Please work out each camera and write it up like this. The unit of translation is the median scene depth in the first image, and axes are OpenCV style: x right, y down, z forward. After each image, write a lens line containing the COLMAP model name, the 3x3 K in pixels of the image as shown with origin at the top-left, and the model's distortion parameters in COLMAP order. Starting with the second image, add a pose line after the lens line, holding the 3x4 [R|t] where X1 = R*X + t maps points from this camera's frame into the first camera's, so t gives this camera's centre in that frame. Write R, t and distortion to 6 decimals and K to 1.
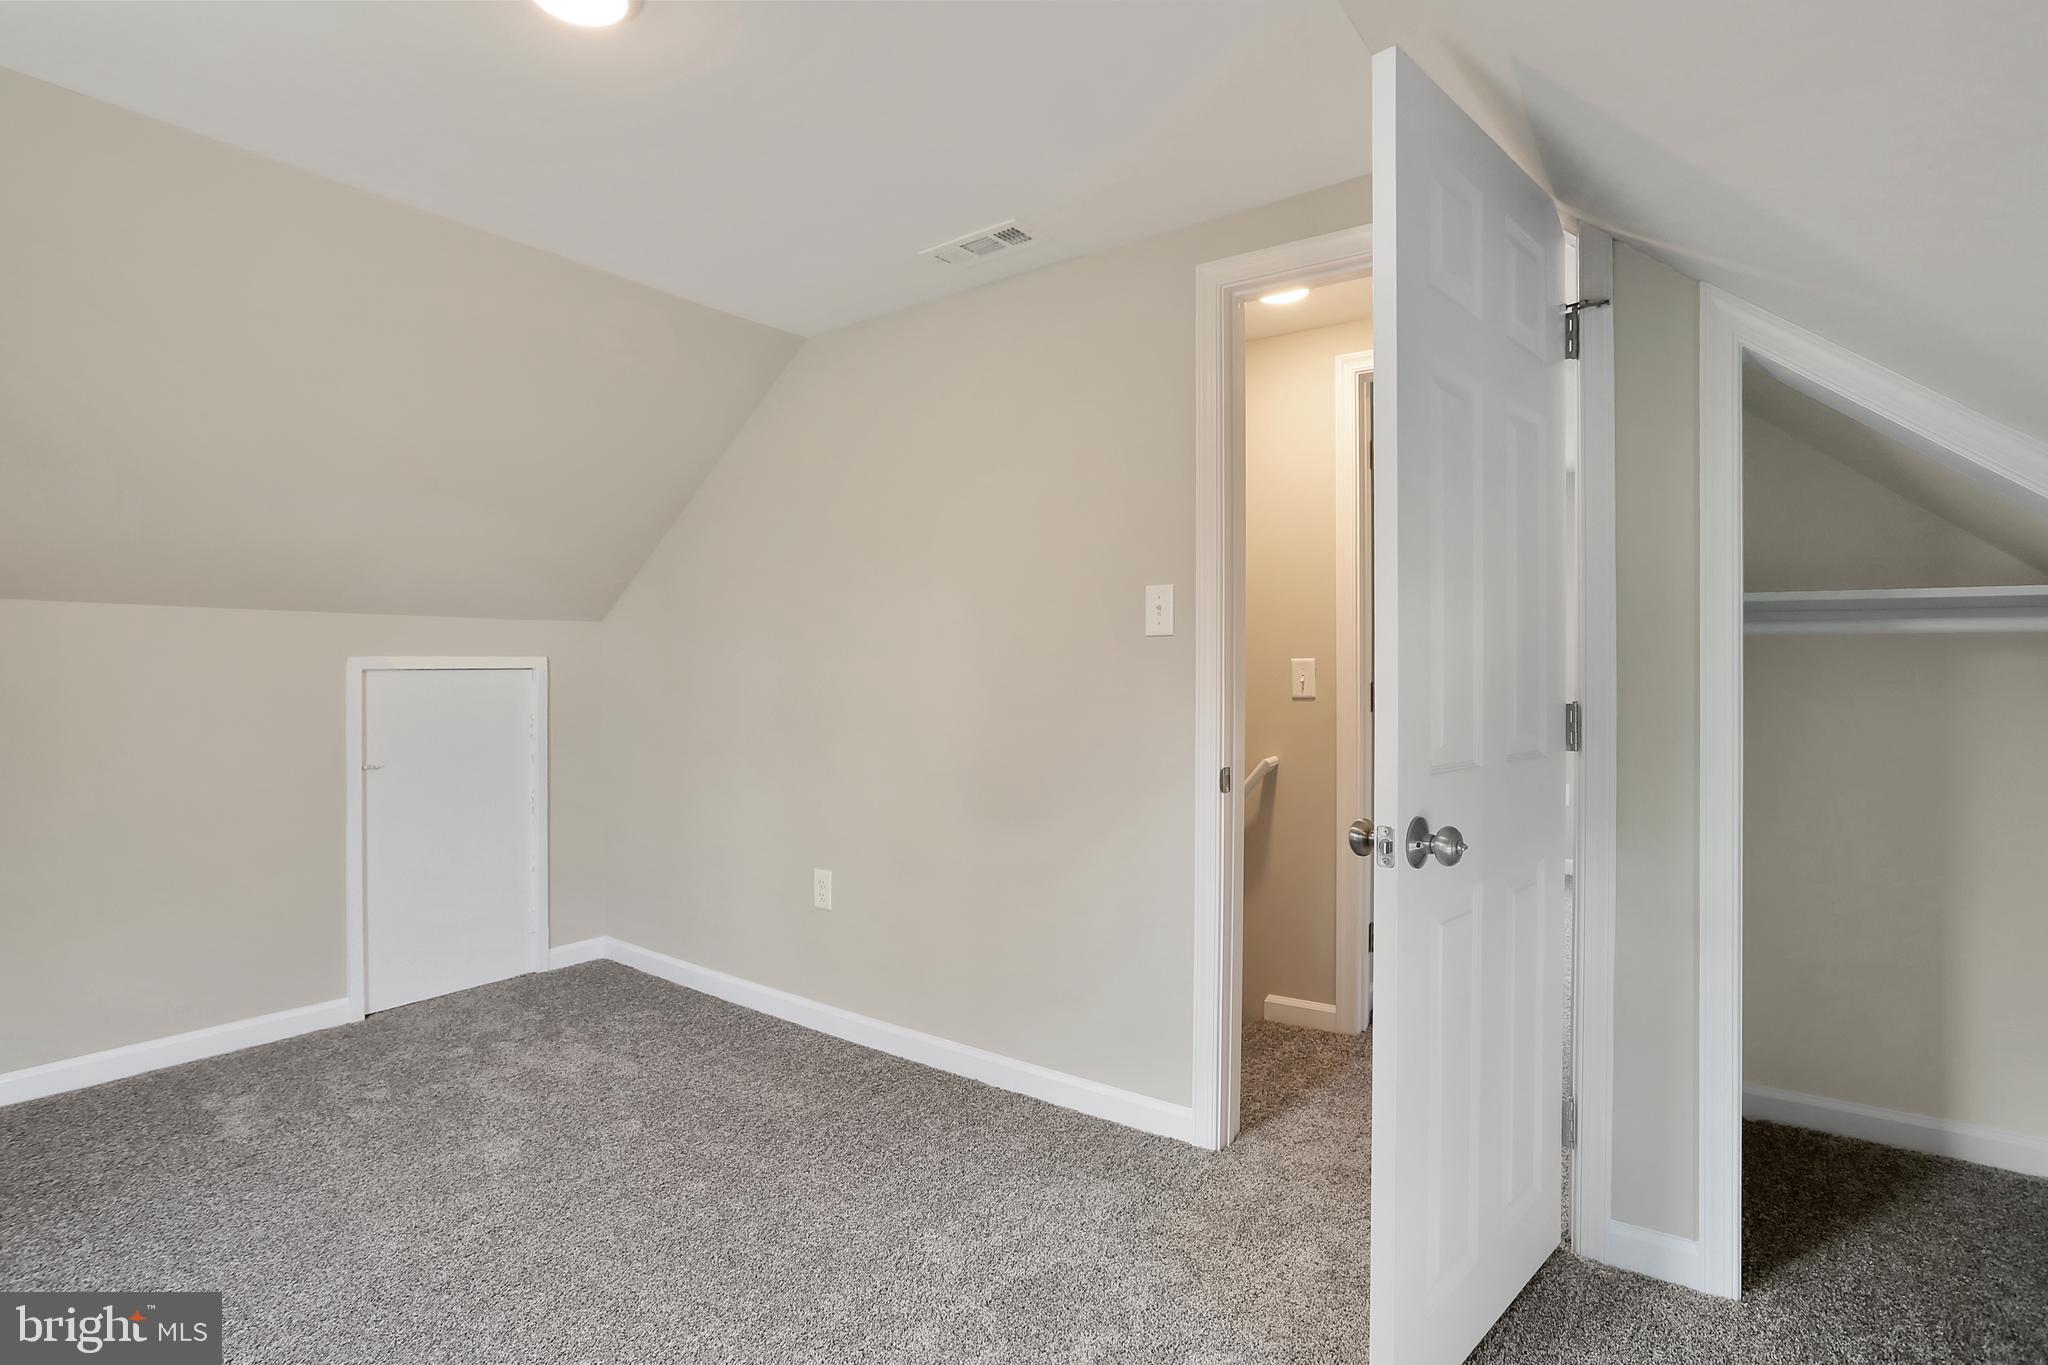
lens RADIAL K [[1009.2, 0, 1024.1], [0, 1009.2, 685.7], [0, 0, 1]] dist [-0.060721, 0.025663]
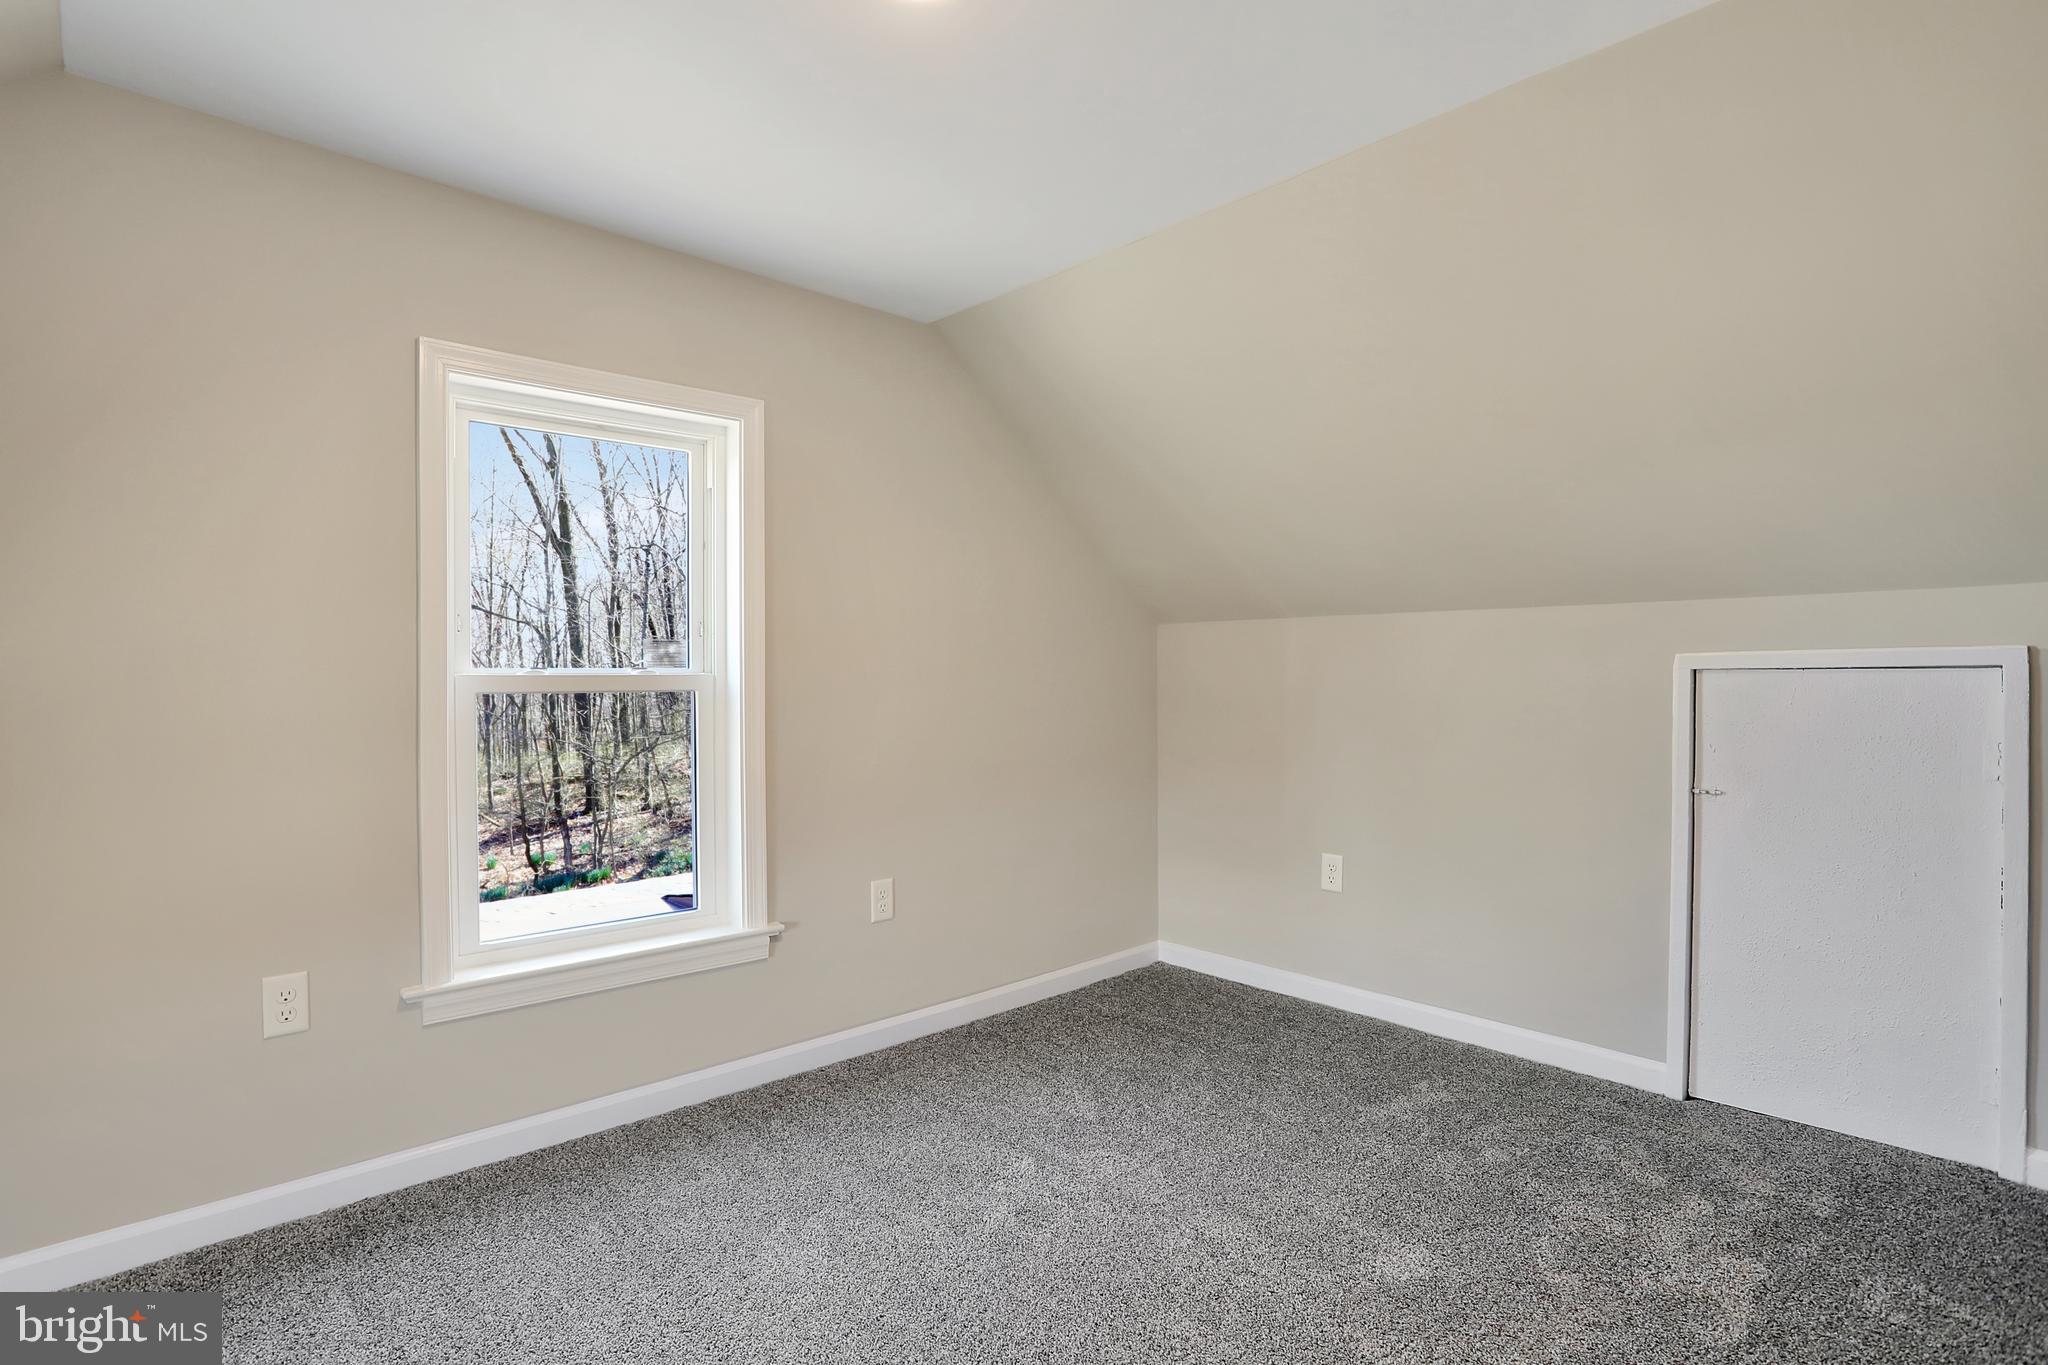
lens RADIAL K [[1009.2, 0, 1024.1], [0, 1009.2, 685.7], [0, 0, 1]] dist [-0.060721, 0.025663]
pose [[-0.218780, 0.008123, -0.975740, 0.247040], [-0.005028, 0.999943, 0.009452, -0.007985], [0.975761, 0.006974, -0.218726, 0.671333]]
